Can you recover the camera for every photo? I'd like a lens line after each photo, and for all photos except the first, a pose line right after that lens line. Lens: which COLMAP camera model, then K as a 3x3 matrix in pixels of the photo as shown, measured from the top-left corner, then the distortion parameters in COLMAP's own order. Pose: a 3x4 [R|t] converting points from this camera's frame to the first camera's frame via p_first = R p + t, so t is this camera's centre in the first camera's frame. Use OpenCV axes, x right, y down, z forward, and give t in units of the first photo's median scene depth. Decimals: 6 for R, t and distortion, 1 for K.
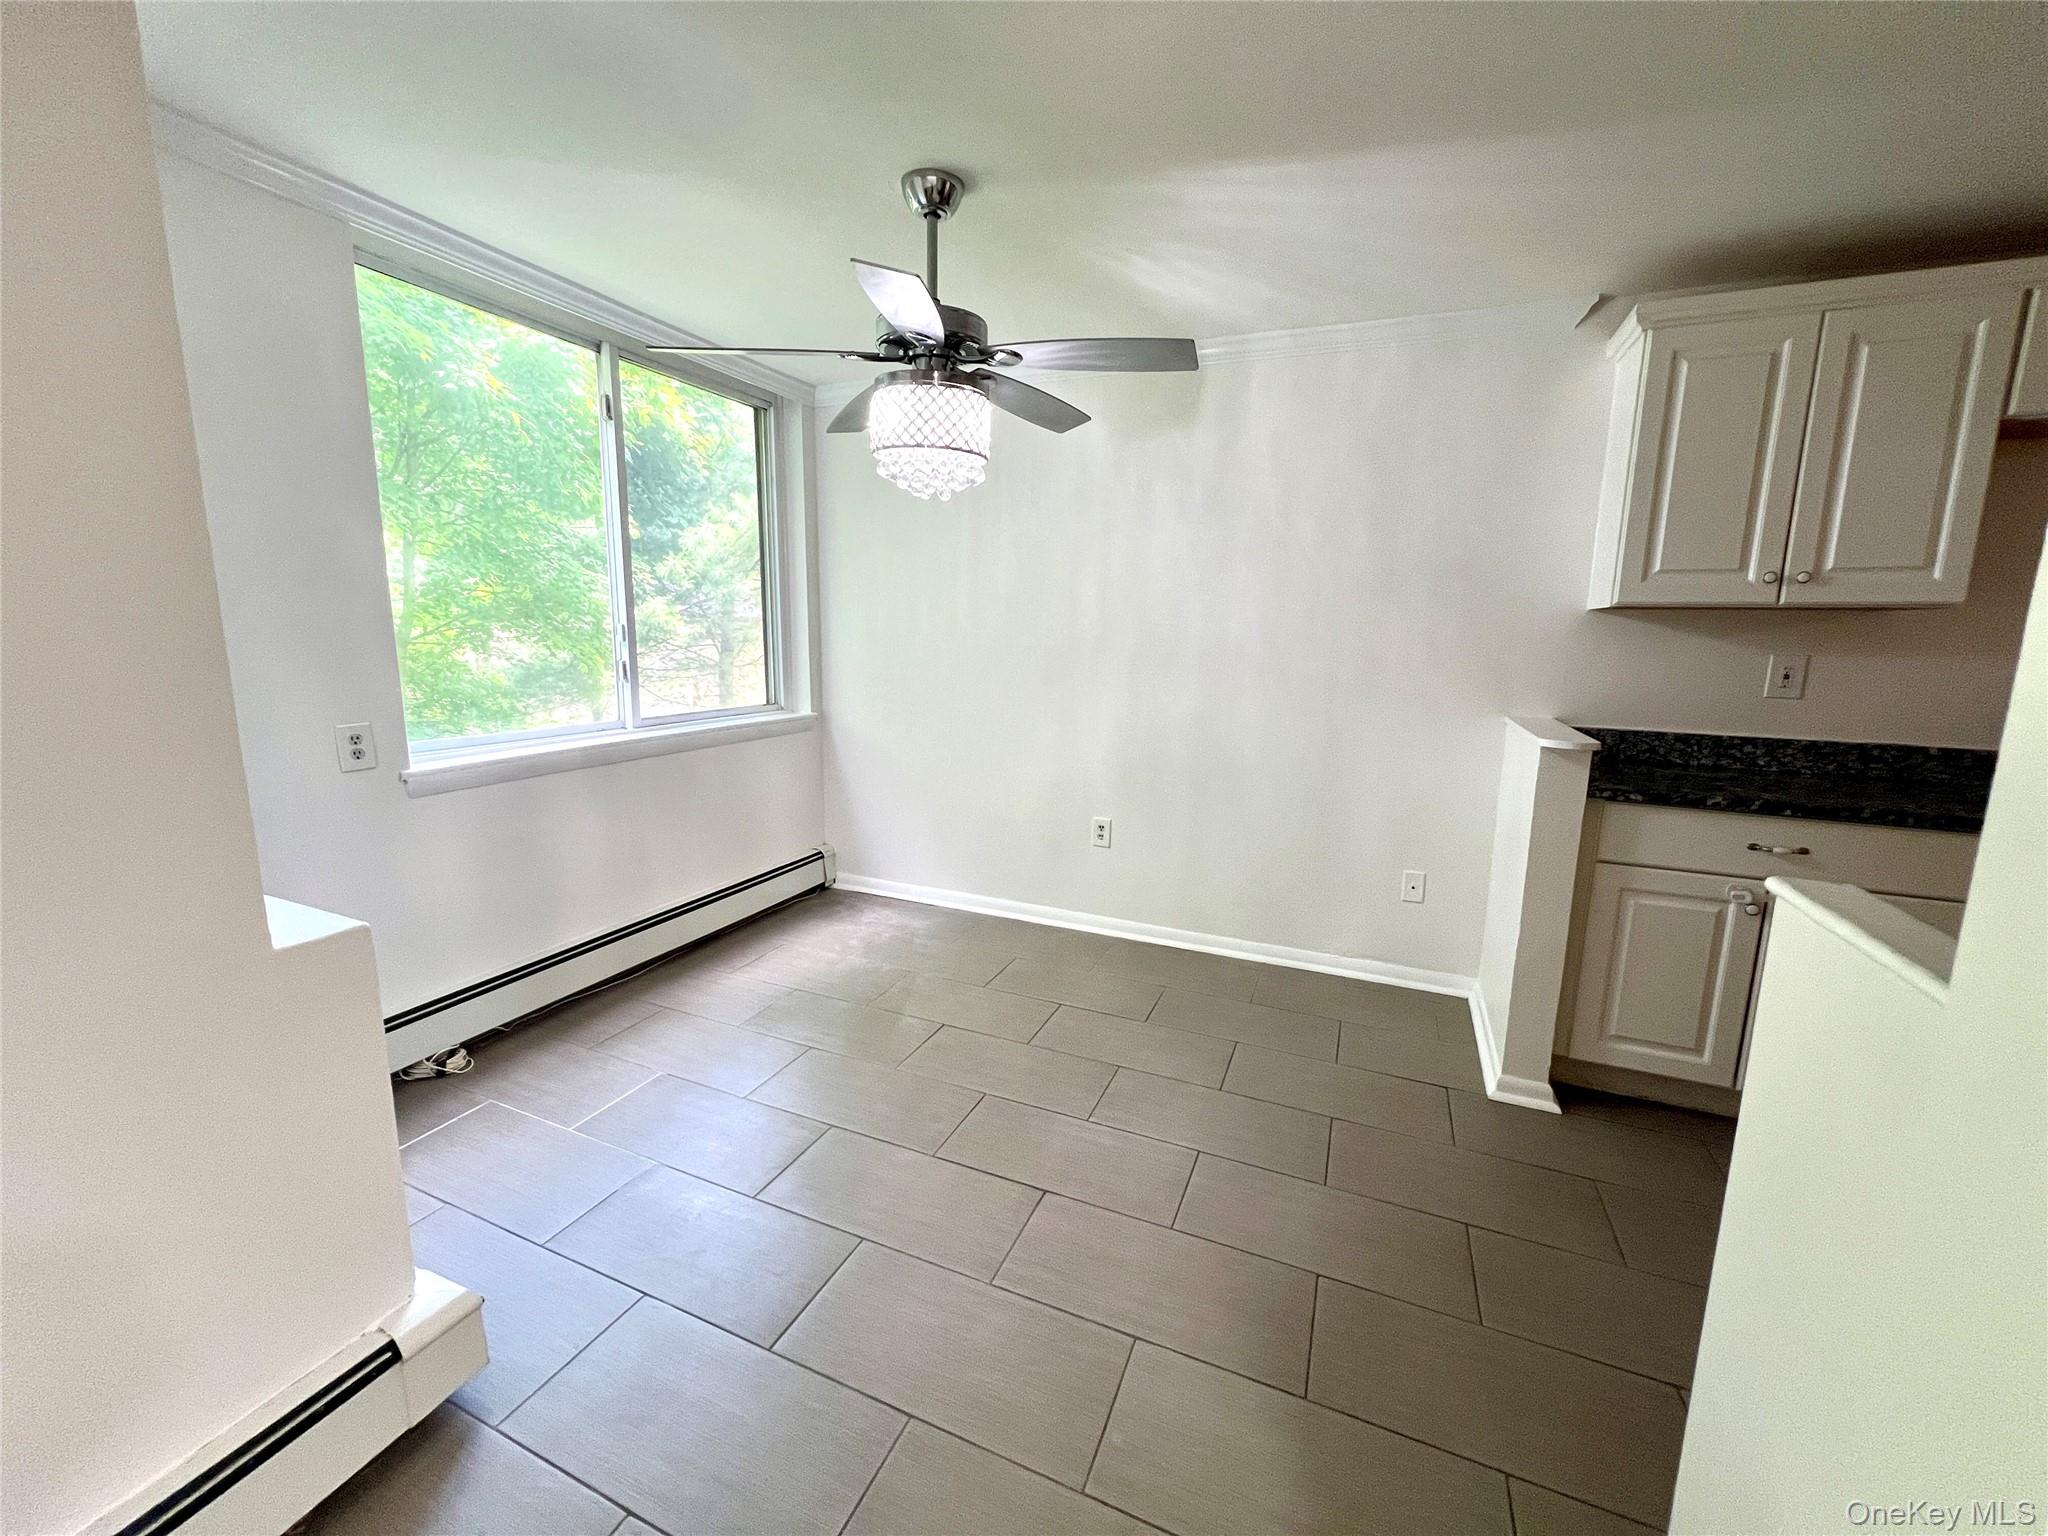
lens RADIAL K [[812.2, 0, 1040.7], [0, 812.2, 768.5], [0, 0, 1]] dist [-0.002295, 0.000345]
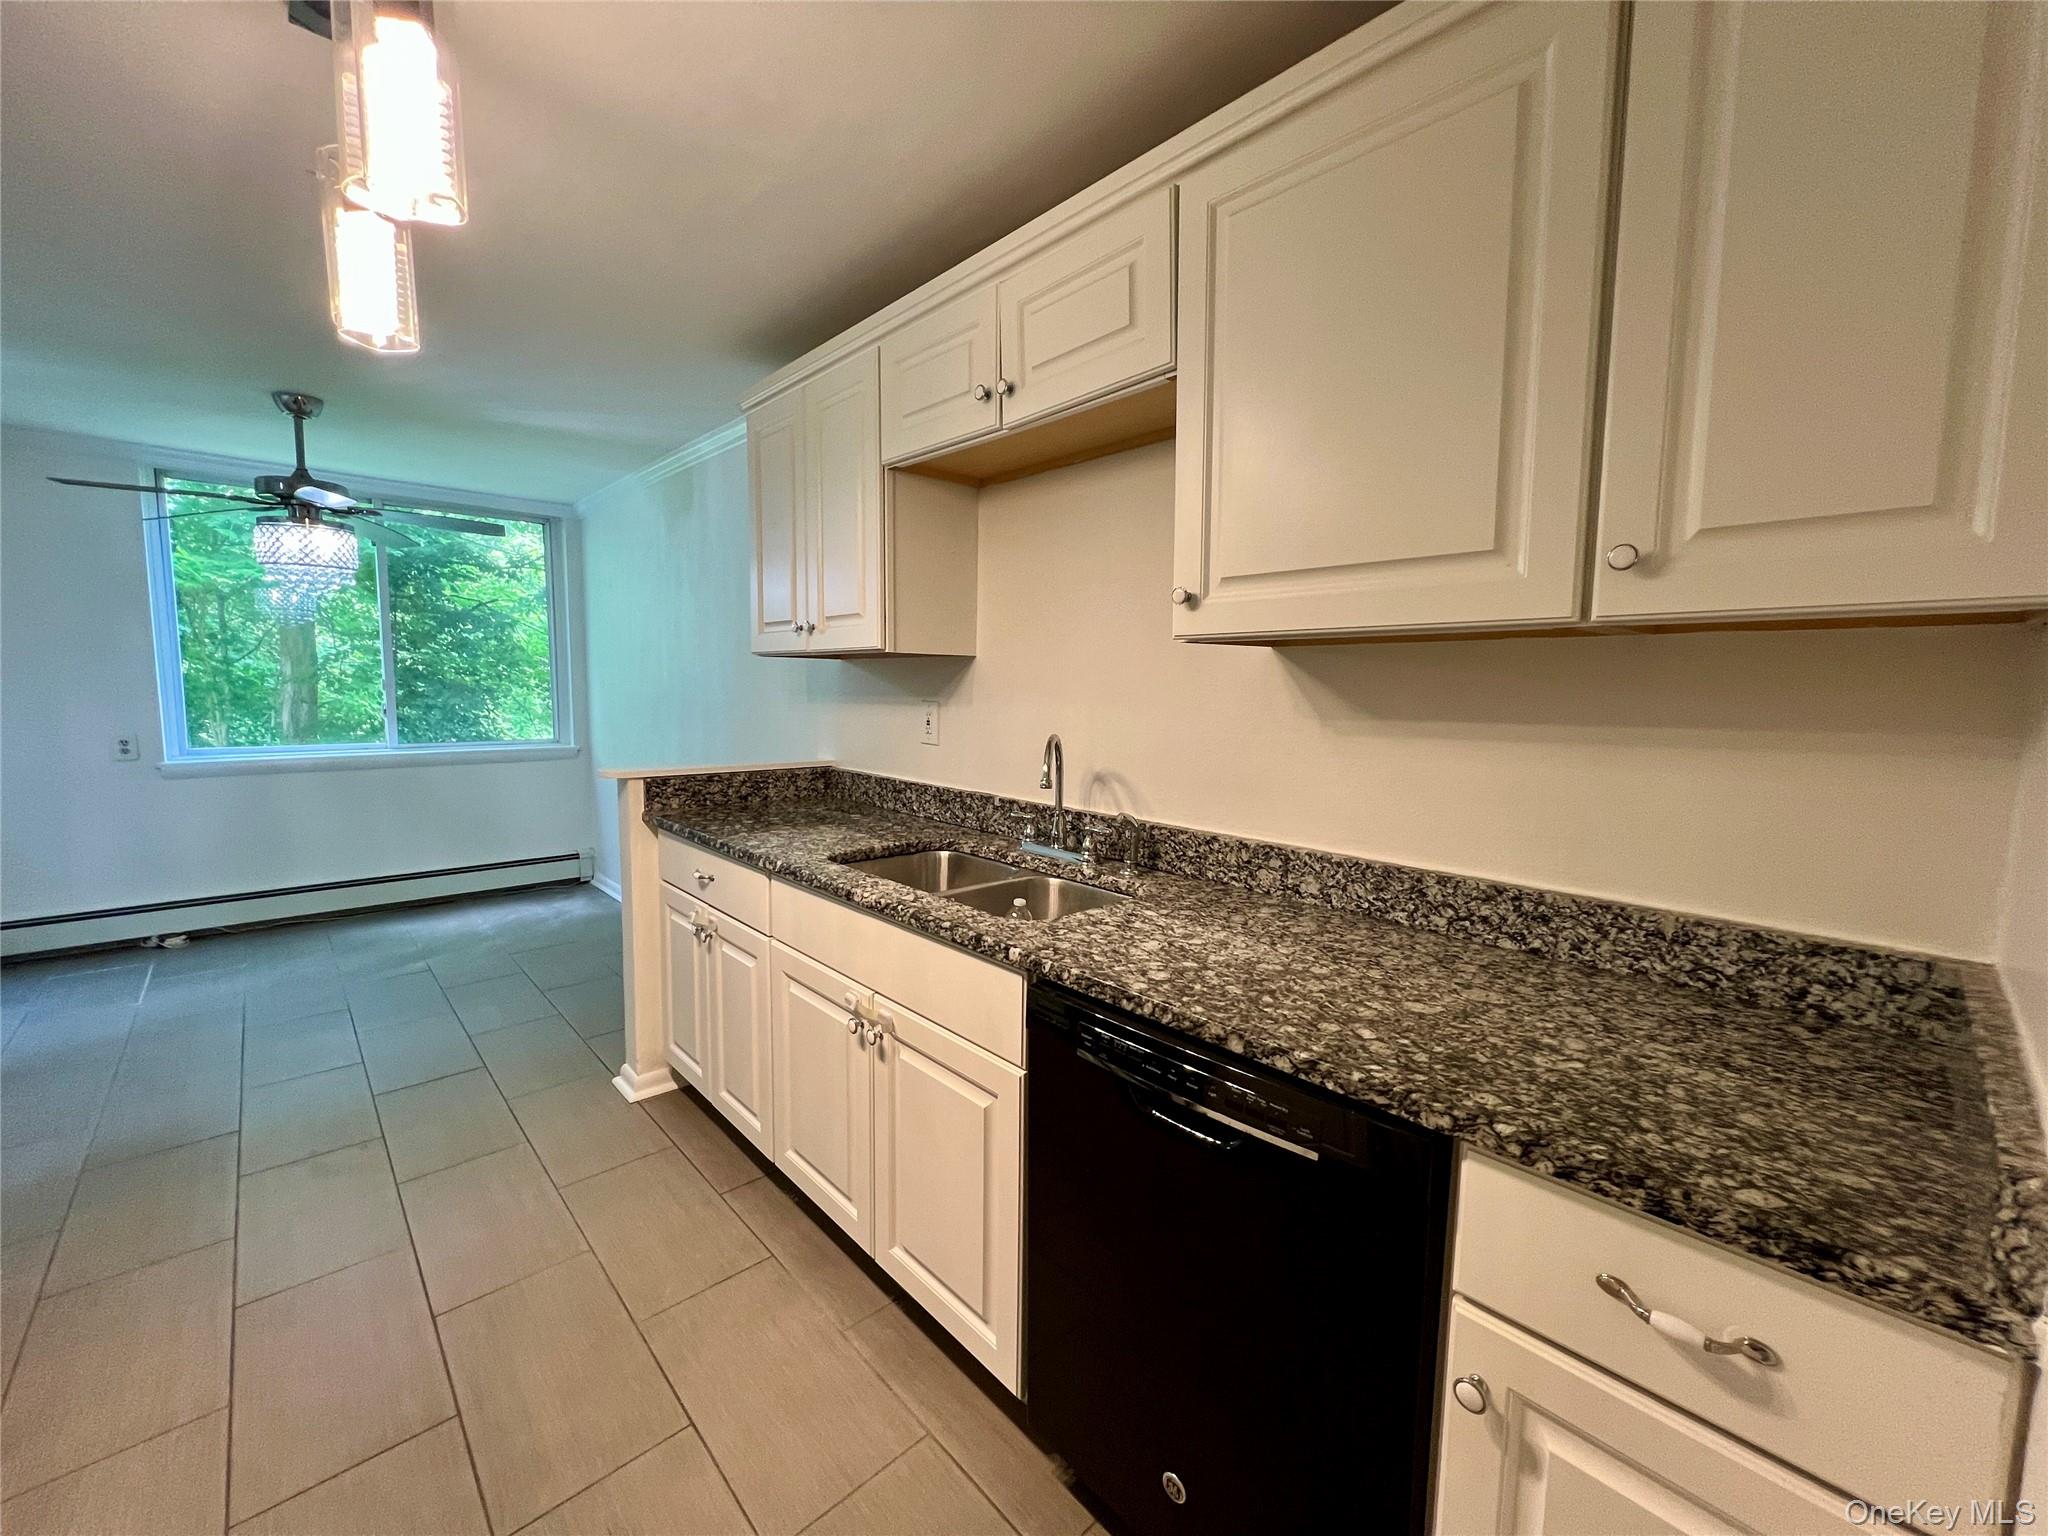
lens RADIAL K [[812.2, 0, 1015.0], [0, 812.2, 761.5], [0, 0, 1]] dist [-0.002295, 0.000345]
pose [[0.911734, 0.033342, -0.409426, 1.394369], [-0.066573, 0.995518, -0.067177, -0.004884], [0.405351, 0.088504, 0.909867, 0.151370]]
